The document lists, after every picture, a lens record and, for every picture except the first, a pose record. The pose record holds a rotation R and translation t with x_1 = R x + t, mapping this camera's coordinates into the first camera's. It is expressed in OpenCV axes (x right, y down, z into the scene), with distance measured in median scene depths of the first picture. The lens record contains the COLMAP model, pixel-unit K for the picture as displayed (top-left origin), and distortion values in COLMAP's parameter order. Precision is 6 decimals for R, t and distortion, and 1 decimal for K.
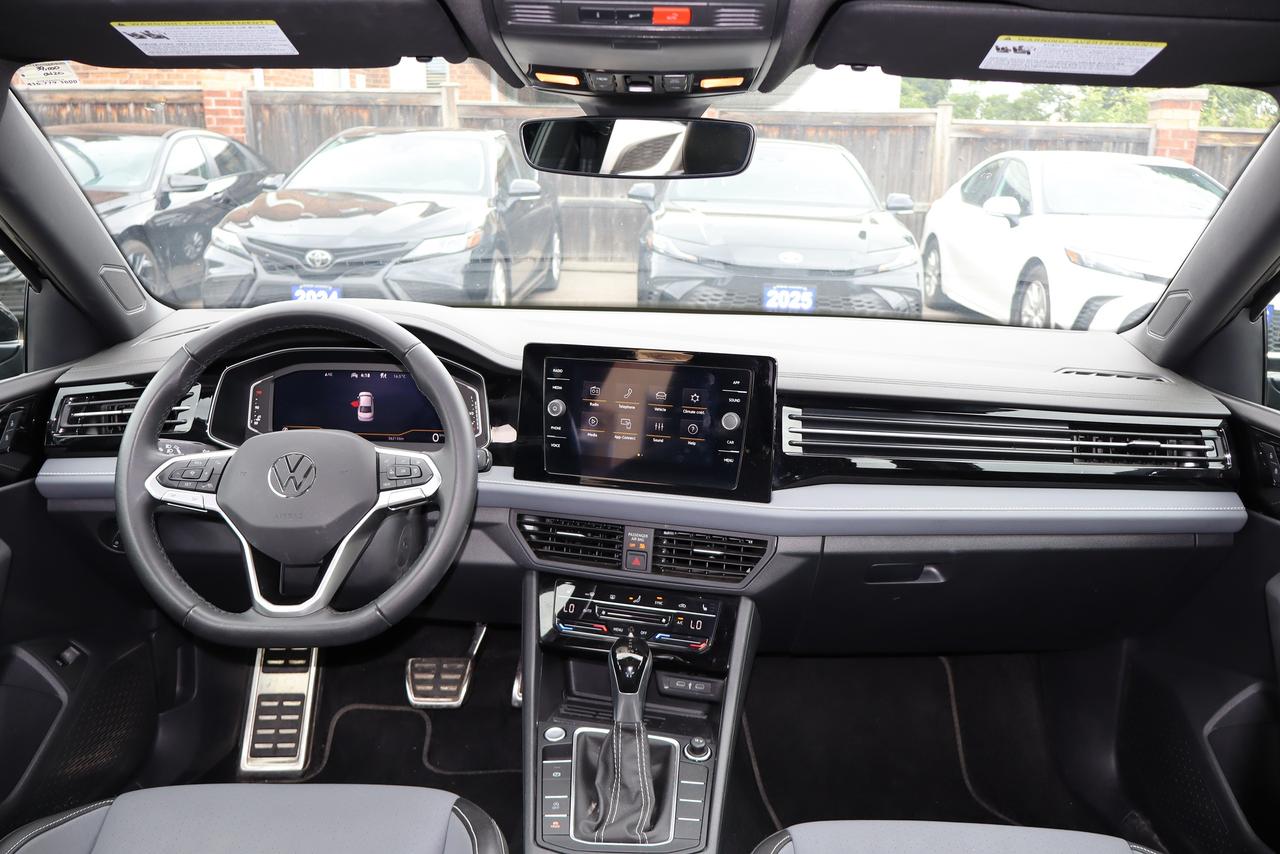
lens RADIAL K [[1049.0, 0, 640.0], [0, 1049.0, 427.0], [0, 0, 1]] dist [-0.007518, -0.013418]
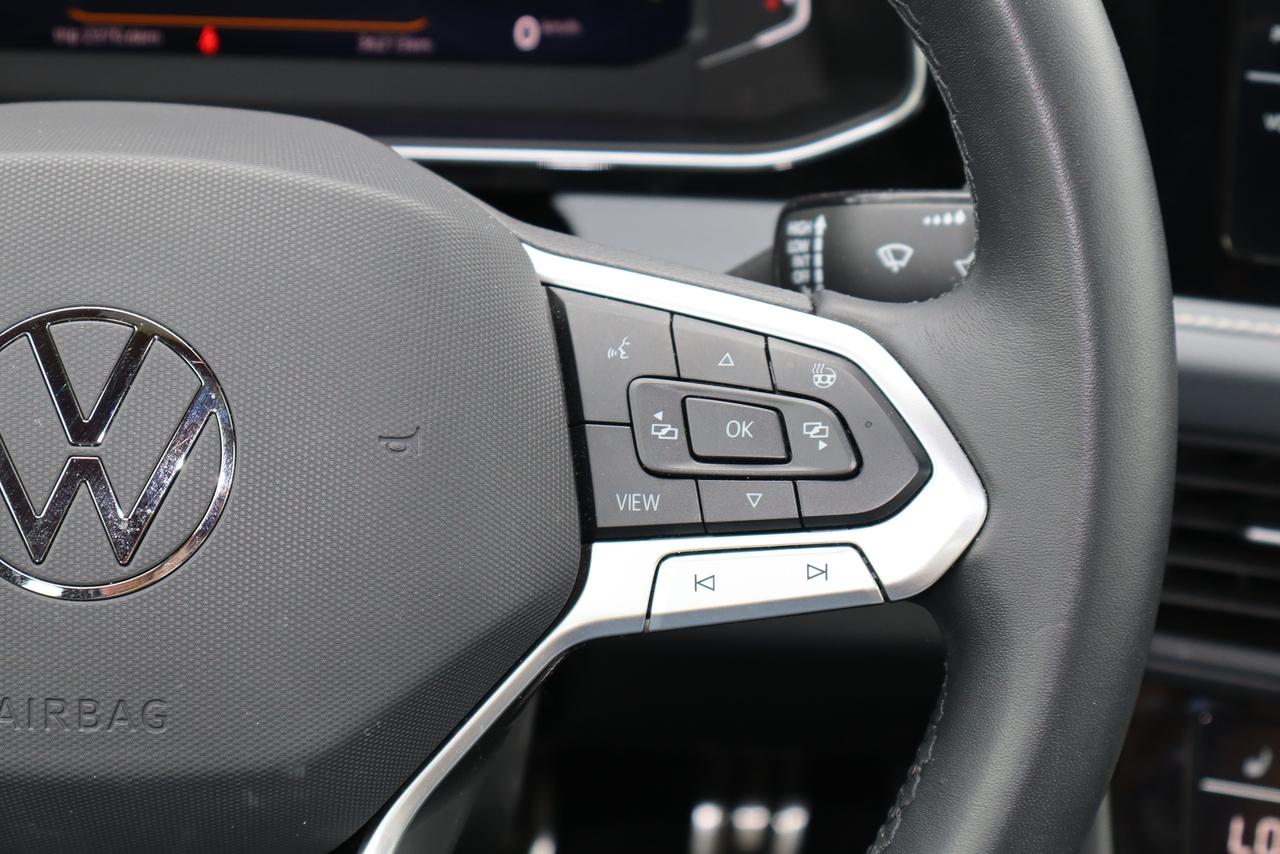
lens RADIAL K [[2374.8, 0, 640.0], [0, 2374.8, 427.0], [0, 0, 1]] dist [0.071831, -0.281979]
pose [[0.997792, -0.014521, 0.064803, -0.052347], [-0.004188, 0.960100, 0.279626, -0.012068], [-0.066278, -0.279280, 0.957920, 0.123869]]
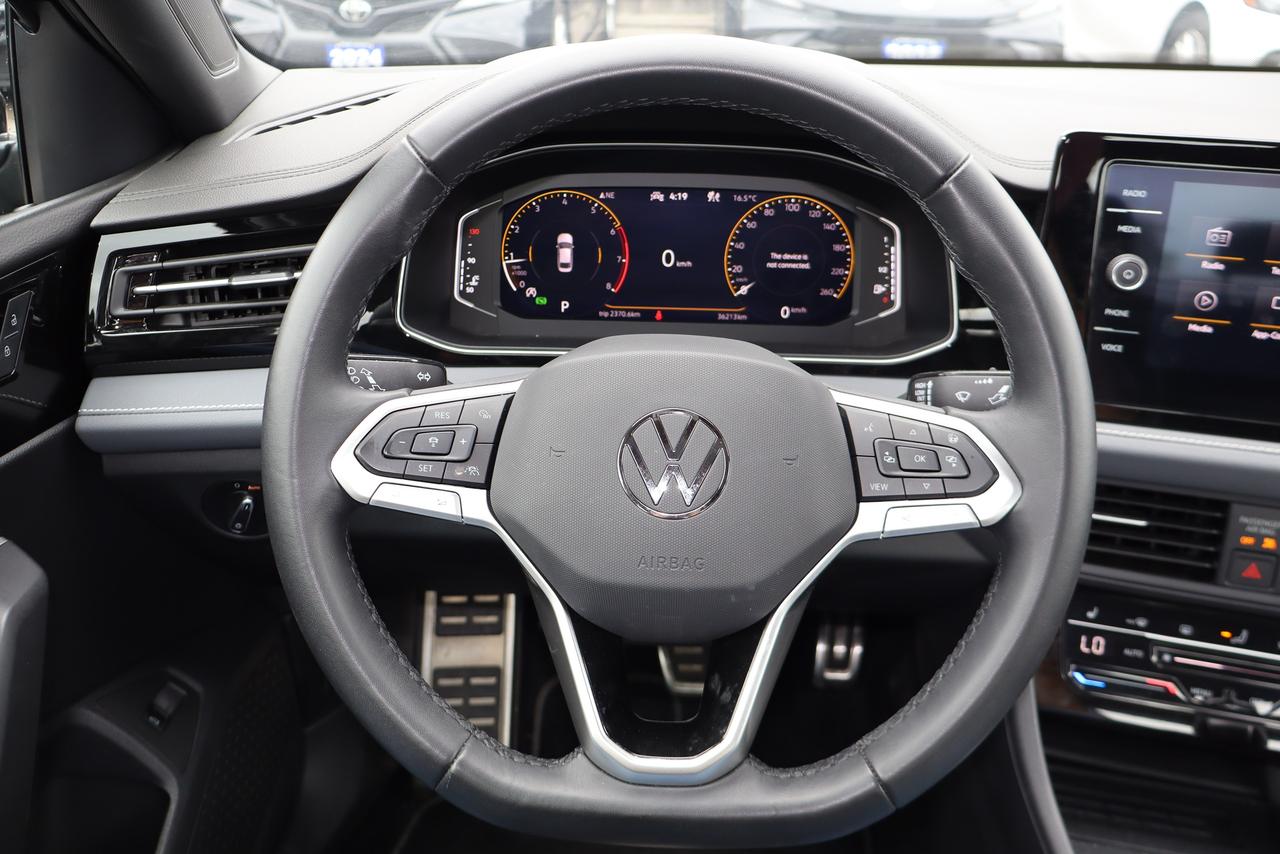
lens RADIAL K [[1049.0, 0, 640.0], [0, 1049.0, 427.0], [0, 0, 1]] dist [-0.007518, -0.013418]
pose [[0.999847, -0.003554, -0.017099, -0.065695], [0.007123, 0.976921, 0.213481, -0.011777], [0.015945, -0.213570, 0.976798, 0.112784]]
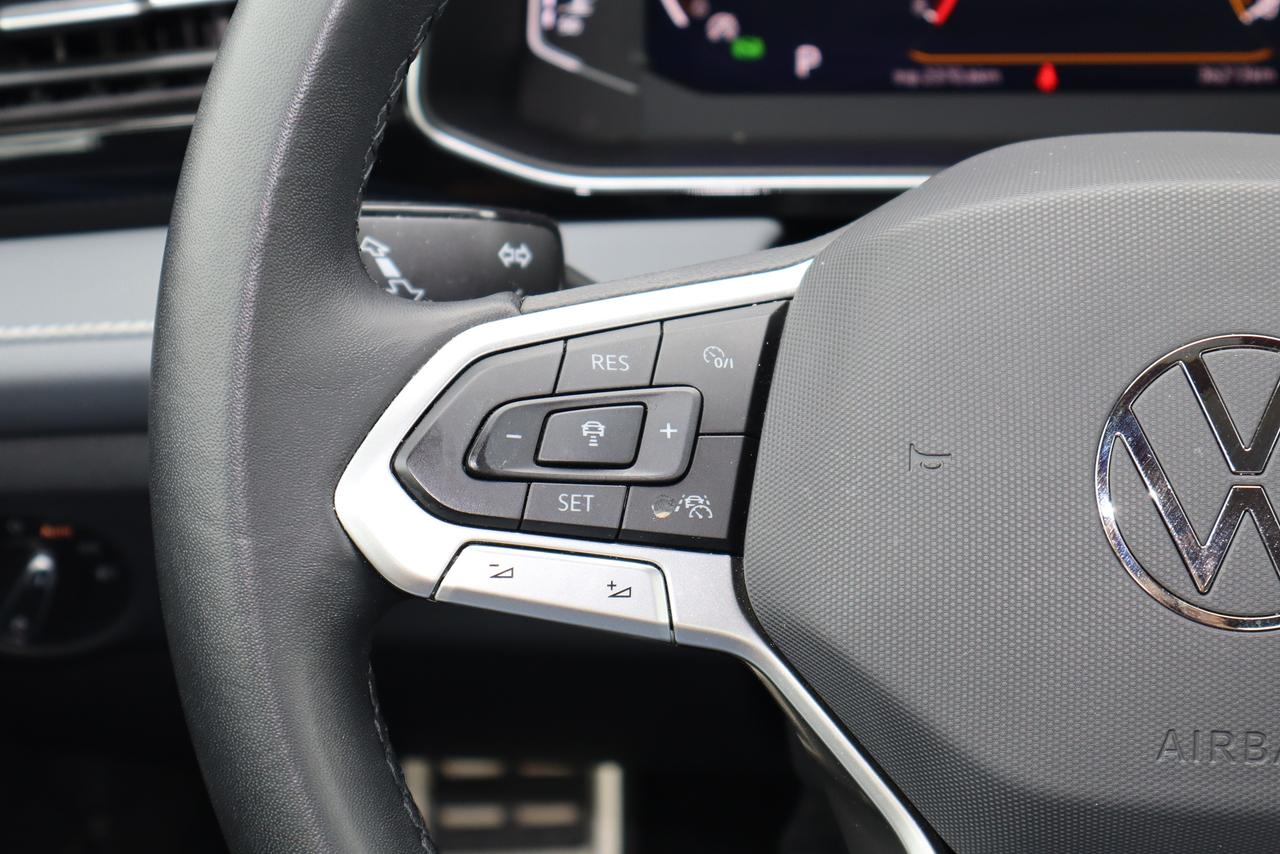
lens RADIAL K [[2374.8, 0, 640.0], [0, 2374.8, 427.0], [0, 0, 1]] dist [0.071831, -0.281979]
pose [[0.997252, -0.022521, -0.070574, -0.077513], [0.039932, 0.965839, 0.256047, -0.011635], [0.062397, -0.258162, 0.964085, 0.124435]]
